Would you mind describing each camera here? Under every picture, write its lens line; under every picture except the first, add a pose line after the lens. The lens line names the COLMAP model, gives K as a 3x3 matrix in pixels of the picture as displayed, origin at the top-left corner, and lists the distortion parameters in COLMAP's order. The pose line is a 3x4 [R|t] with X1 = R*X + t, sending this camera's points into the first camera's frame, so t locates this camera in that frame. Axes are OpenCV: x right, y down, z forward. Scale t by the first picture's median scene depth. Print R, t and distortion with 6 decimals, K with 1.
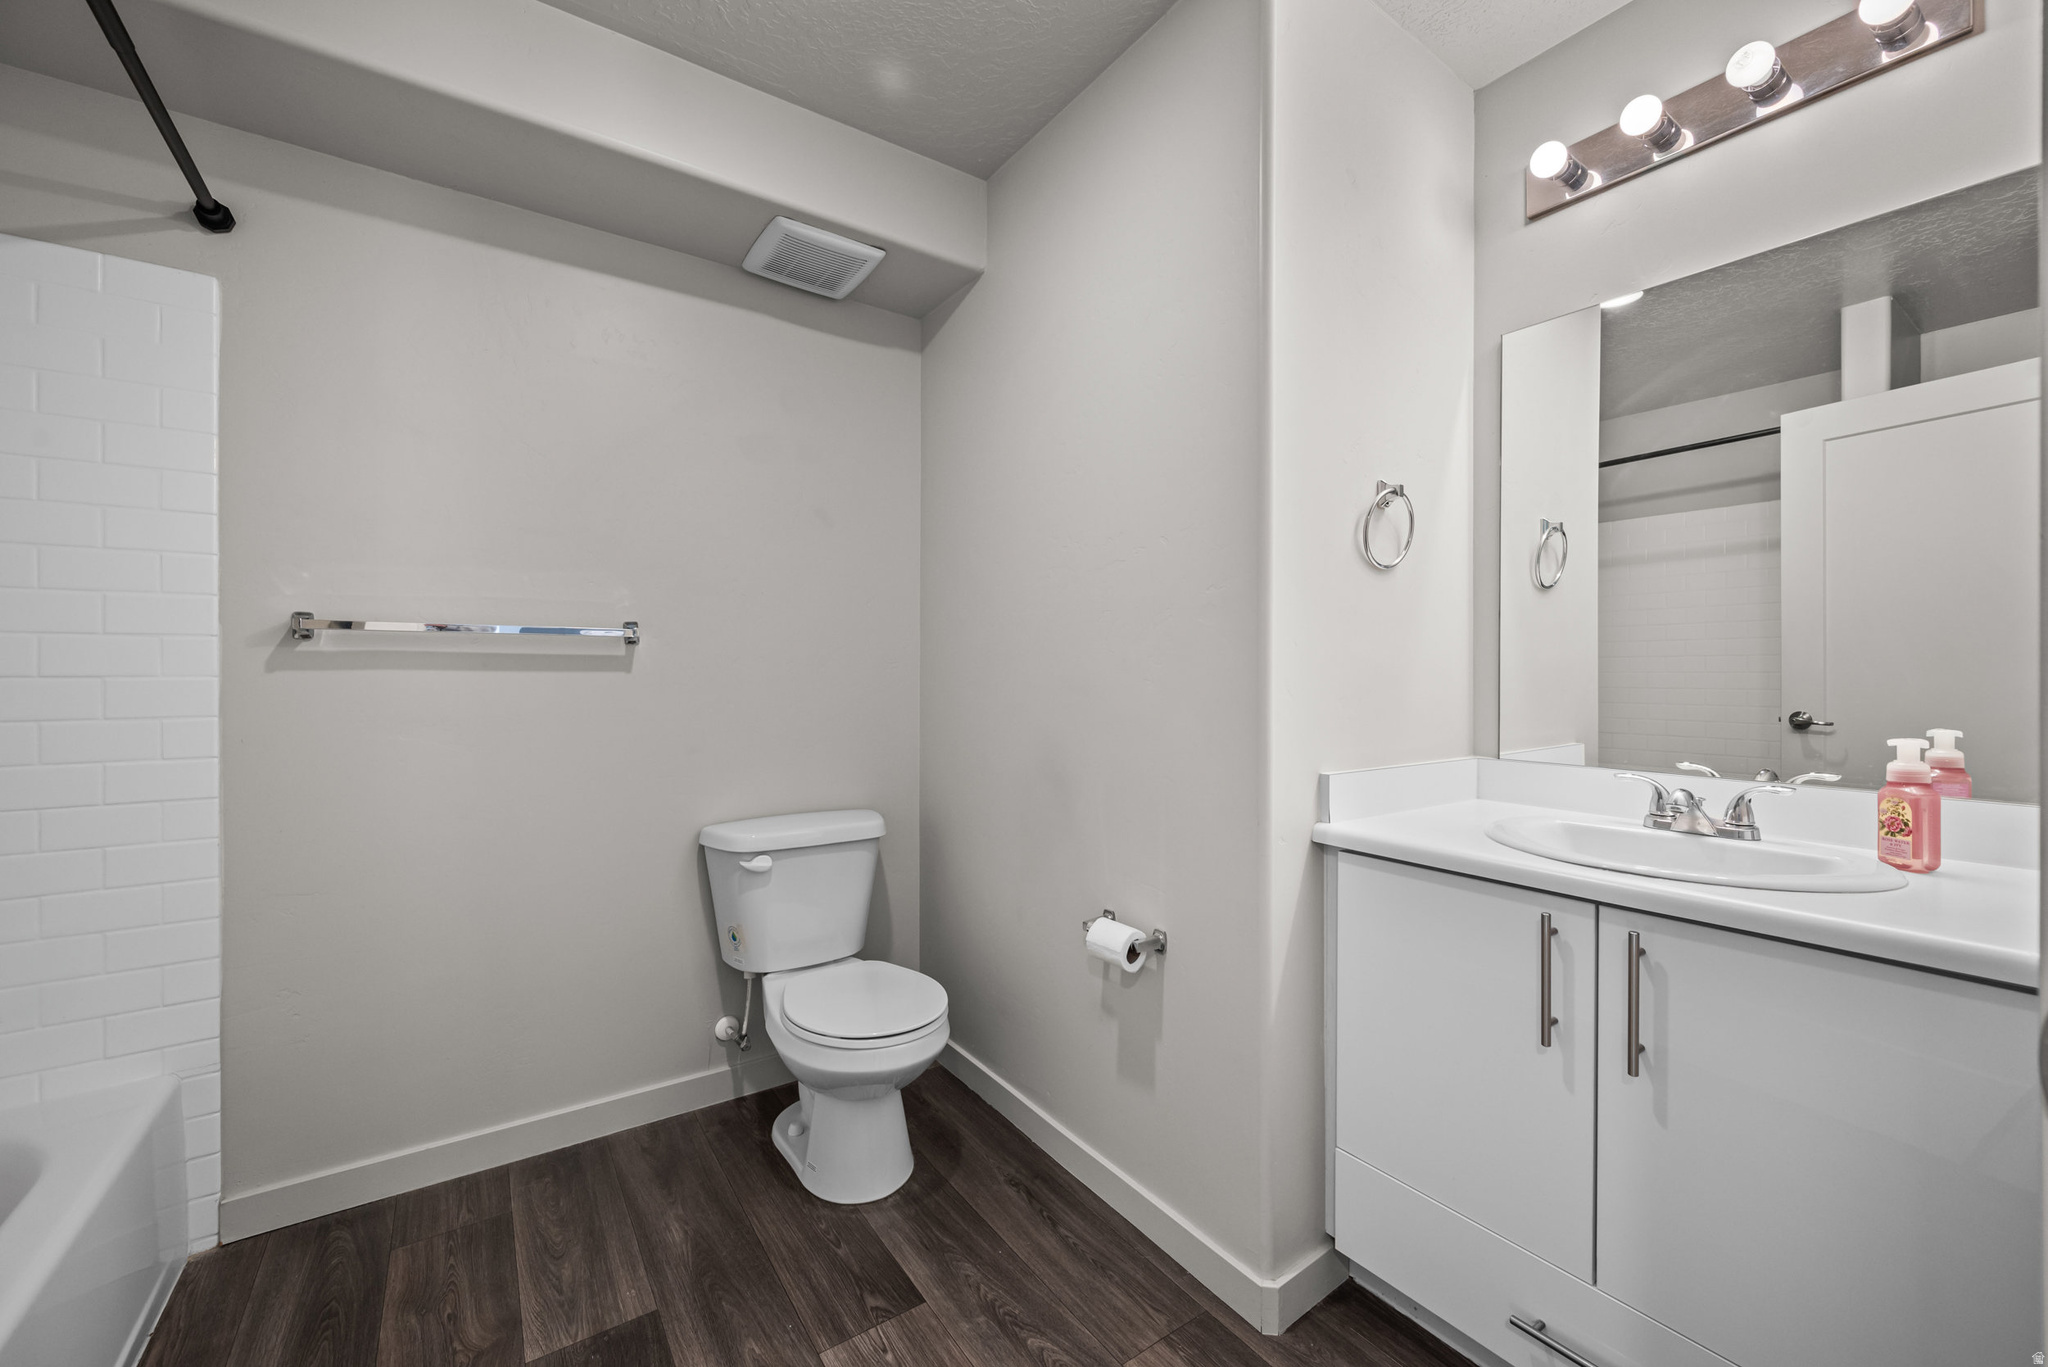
lens RADIAL K [[799.0, 0, 1020.6], [0, 799.0, 679.1], [0, 0, 1]] dist [0.000621, 0.000170]
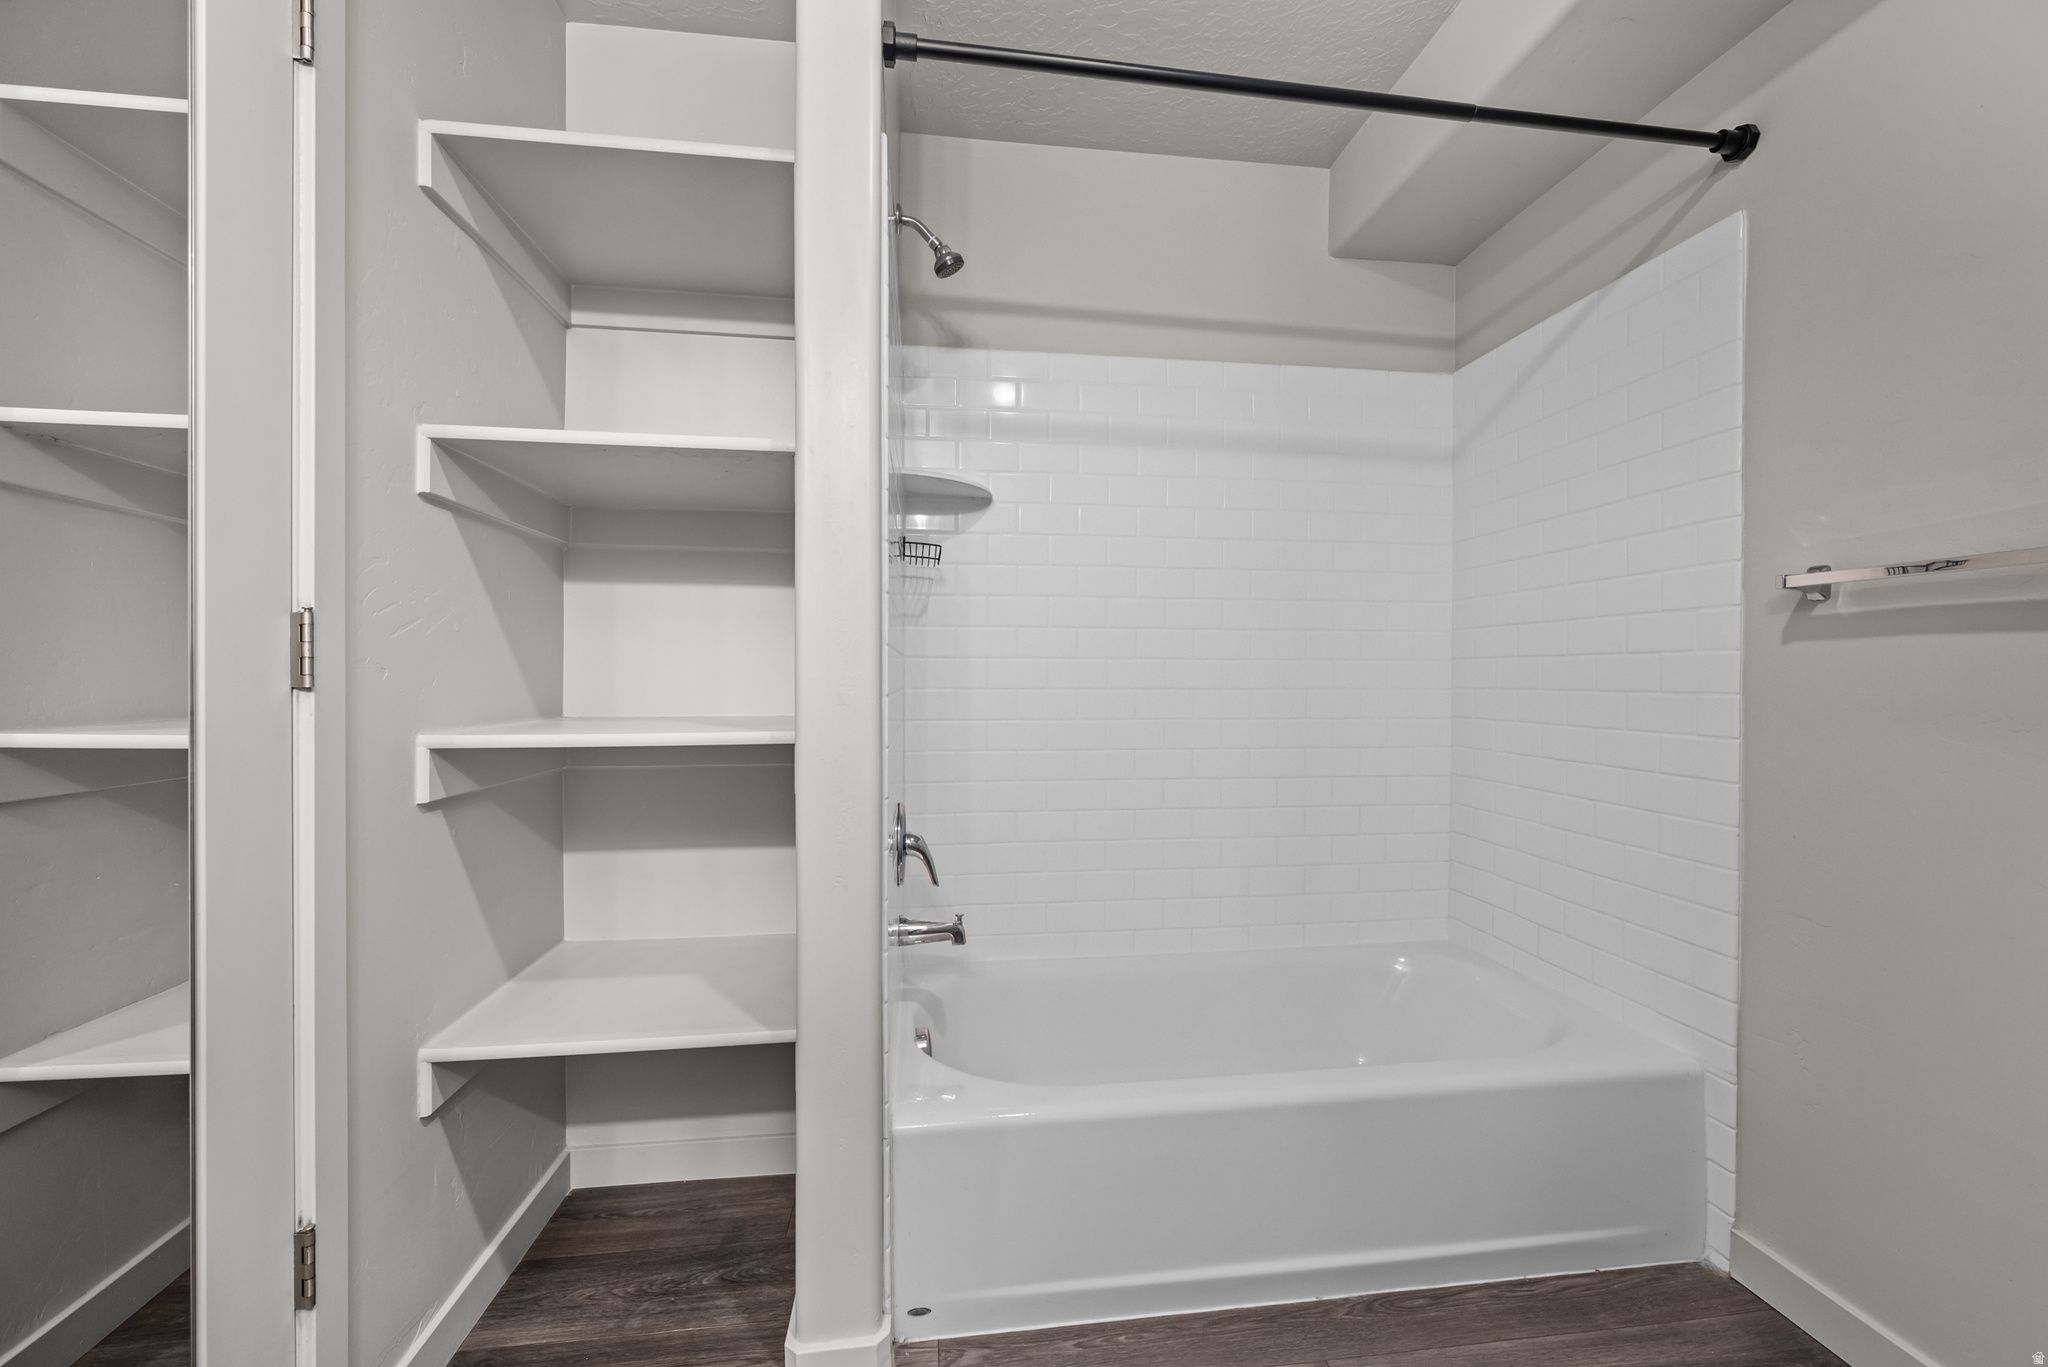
lens RADIAL K [[799.0, 0, 1020.6], [0, 799.0, 679.1], [0, 0, 1]] dist [0.000621, 0.000170]
pose [[-0.465019, 0.002289, -0.885298, 0.177250], [-0.010914, 0.999906, 0.008318, 0.031668], [0.885234, 0.013531, -0.464950, 0.702210]]
